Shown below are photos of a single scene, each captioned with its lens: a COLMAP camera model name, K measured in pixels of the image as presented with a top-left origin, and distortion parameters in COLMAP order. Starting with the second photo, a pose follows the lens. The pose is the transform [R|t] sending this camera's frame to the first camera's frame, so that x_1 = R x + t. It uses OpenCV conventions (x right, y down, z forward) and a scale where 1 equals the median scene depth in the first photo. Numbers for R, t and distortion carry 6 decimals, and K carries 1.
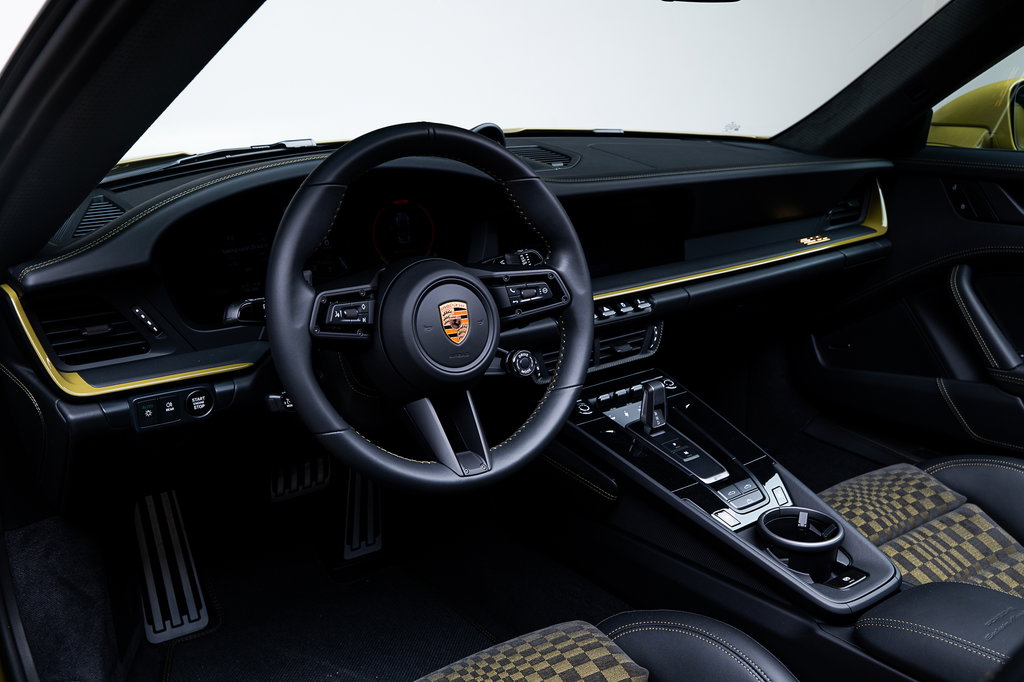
lens RADIAL K [[980.2, 0, 514.3], [0, 980.2, 340.6], [0, 0, 1]] dist [-0.001256, 0.000000]
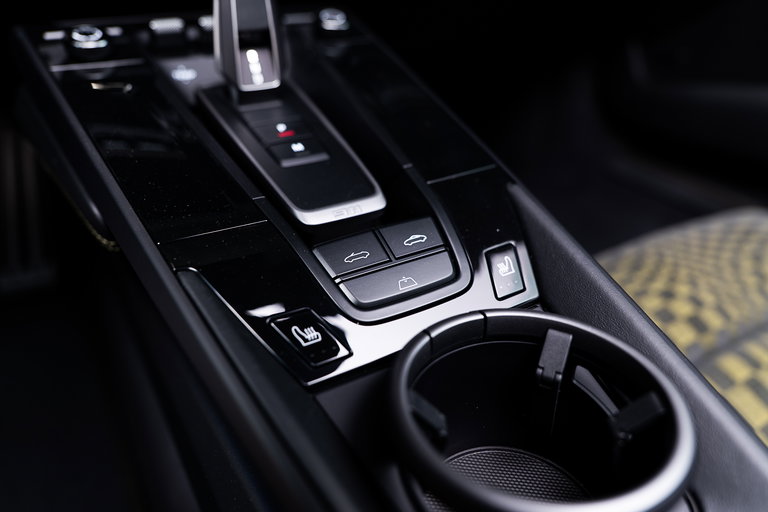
lens RADIAL K [[572.7, 0, 392.0], [0, 572.7, 251.0], [0, 0, 1]] dist [-0.006991, 0.005022]
pose [[0.994991, 0.062661, -0.077885, 0.252887], [-0.046343, 0.979507, 0.196007, 0.115731], [0.088571, -0.191416, 0.977505, 0.816241]]
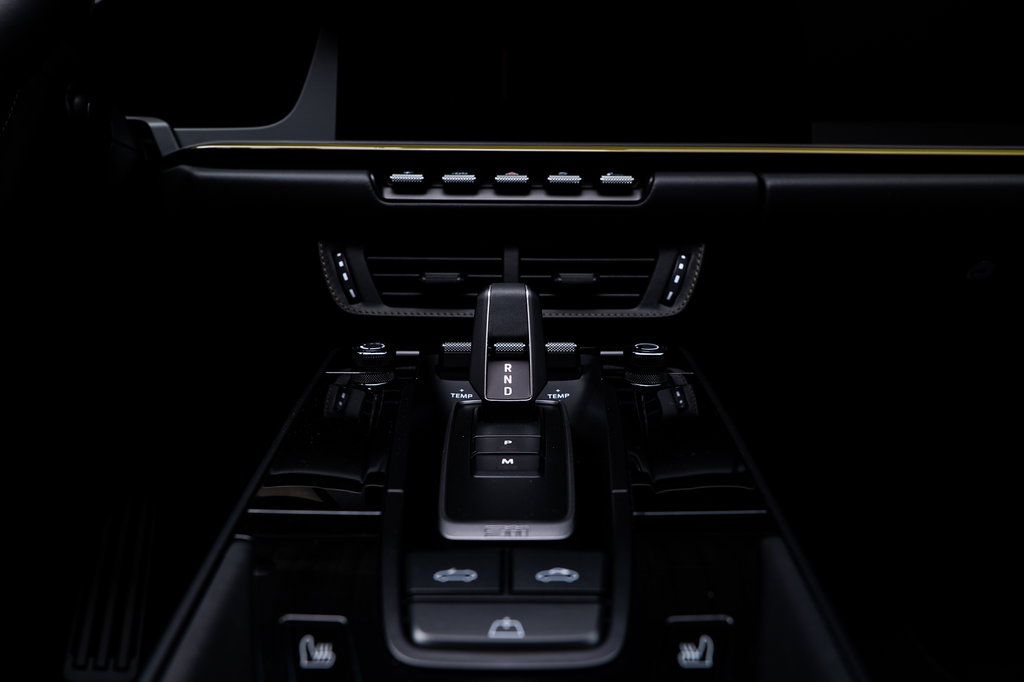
lens RADIAL K [[712.7, 0, 531.3], [0, 712.7, 367.5], [0, 0, 1]] dist [-0.018263, -0.000613]
pose [[0.801754, 0.020556, -0.597301, 0.344578], [-0.185603, 0.958558, -0.216145, 0.143736], [0.568104, 0.284156, 0.772343, 0.875068]]
